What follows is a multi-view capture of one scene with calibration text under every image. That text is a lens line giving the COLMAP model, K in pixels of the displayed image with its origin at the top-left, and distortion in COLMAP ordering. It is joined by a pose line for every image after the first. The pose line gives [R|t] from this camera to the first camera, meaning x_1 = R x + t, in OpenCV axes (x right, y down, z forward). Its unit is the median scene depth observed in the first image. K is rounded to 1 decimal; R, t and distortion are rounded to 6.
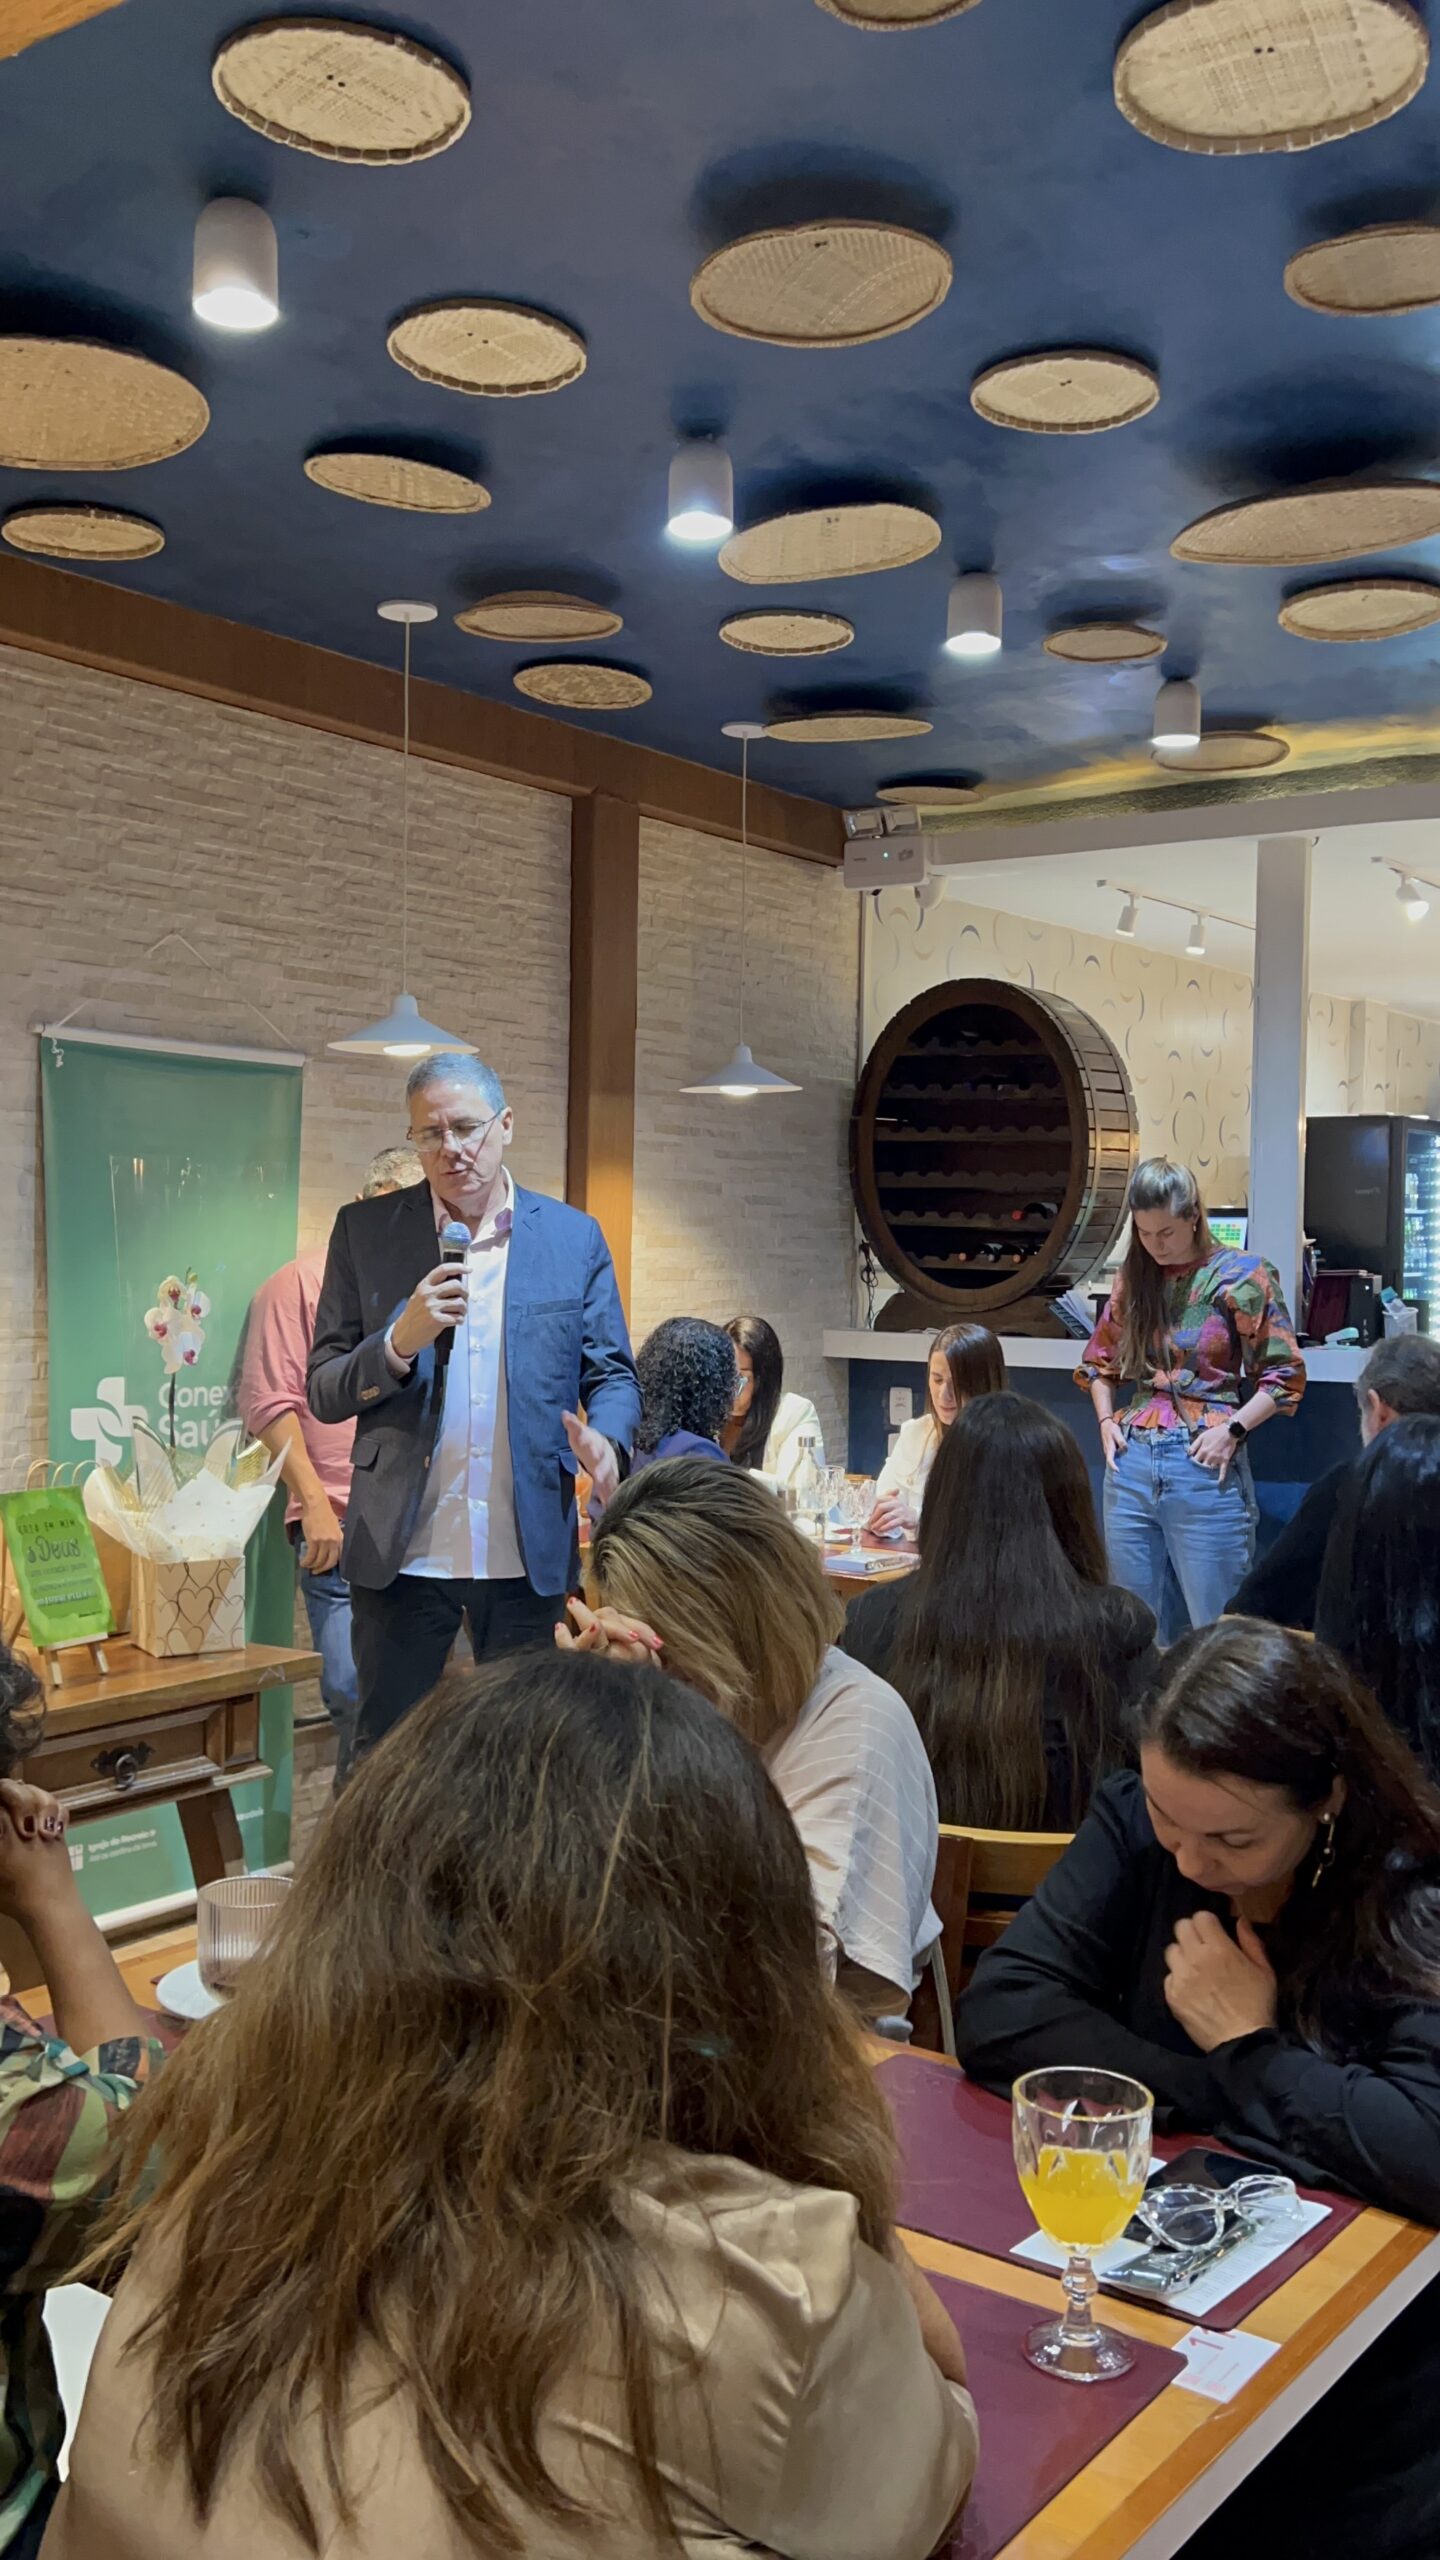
lens RADIAL K [[2991.1, 0, 721.6], [0, 2991.1, 1285.1], [0, 0, 1]] dist [0.045045, 0.000000]
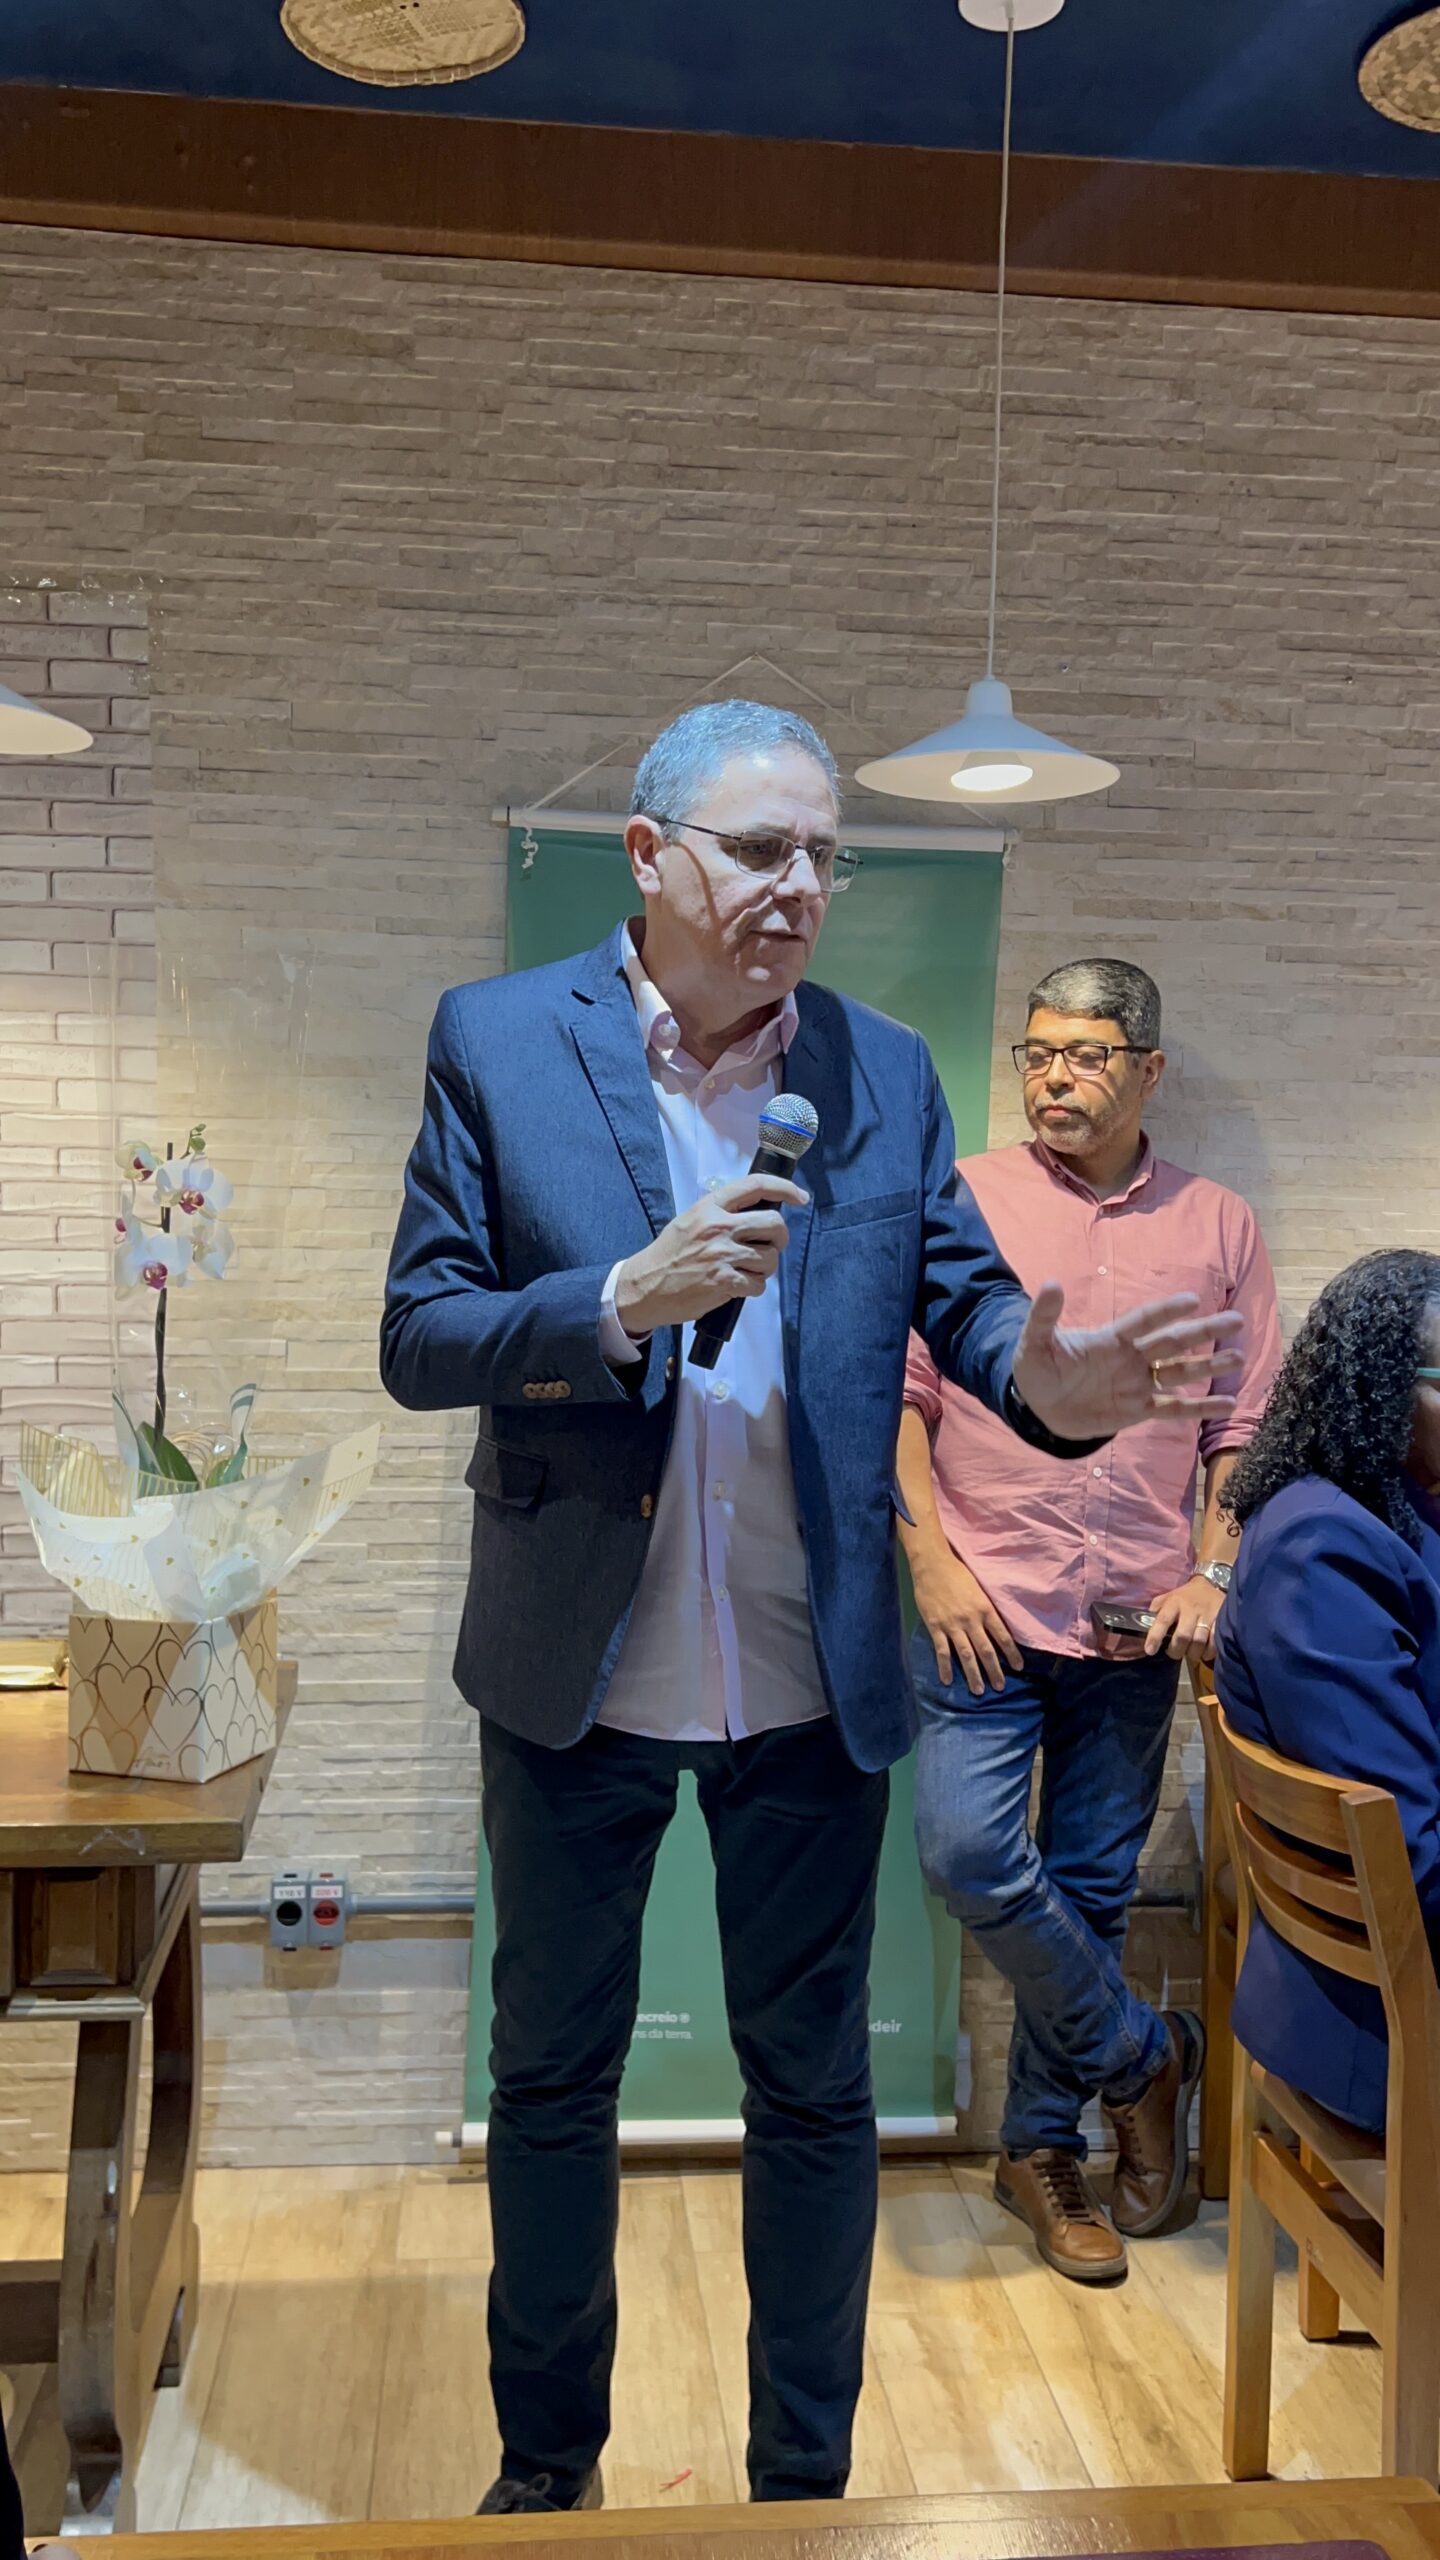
lens RADIAL K [[2991.1, 0, 558.7], [0, 2991.1, 1261.5], [0, 0, 1]] dist [0.045045, 0.000000]
pose [[0.598009, 0.034559, -0.800744, 0.318408], [-0.024630, 0.999391, 0.024738, -0.000693], [0.801111, 0.004928, 0.598496, 0.576476]]
